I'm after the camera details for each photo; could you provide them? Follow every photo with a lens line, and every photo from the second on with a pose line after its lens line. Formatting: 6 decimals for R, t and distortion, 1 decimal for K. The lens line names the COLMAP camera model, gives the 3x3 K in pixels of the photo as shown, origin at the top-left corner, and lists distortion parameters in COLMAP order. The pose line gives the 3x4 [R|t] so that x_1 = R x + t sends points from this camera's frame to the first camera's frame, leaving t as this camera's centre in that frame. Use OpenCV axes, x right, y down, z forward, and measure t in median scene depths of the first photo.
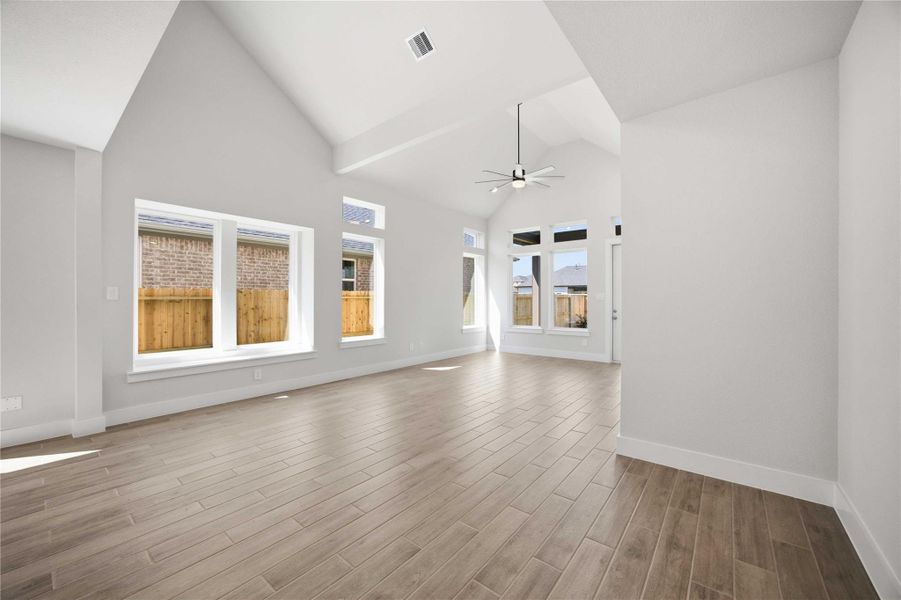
lens RADIAL K [[349.6, 0, 452.7], [0, 349.6, 299.9], [0, 0, 1]] dist [-0.018425, 0.003059]
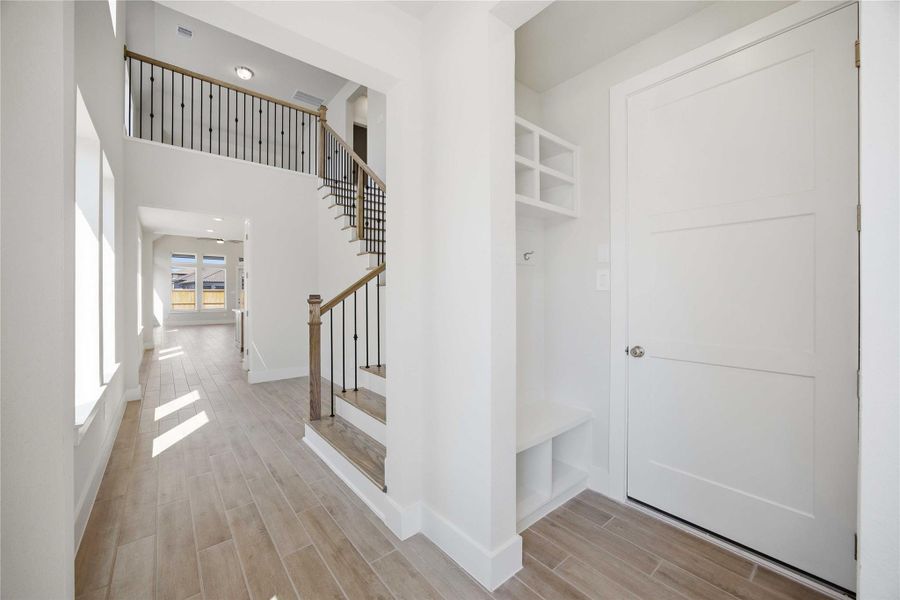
lens RADIAL K [[349.2, 0, 451.9], [0, 349.2, 294.9], [0, 0, 1]] dist [-0.018425, 0.003059]
pose [[0.186378, -0.000589, 0.982478, -1.275613], [-0.006537, 0.999977, 0.001839, -0.005794], [-0.982456, -0.006765, 0.186370, -0.651626]]
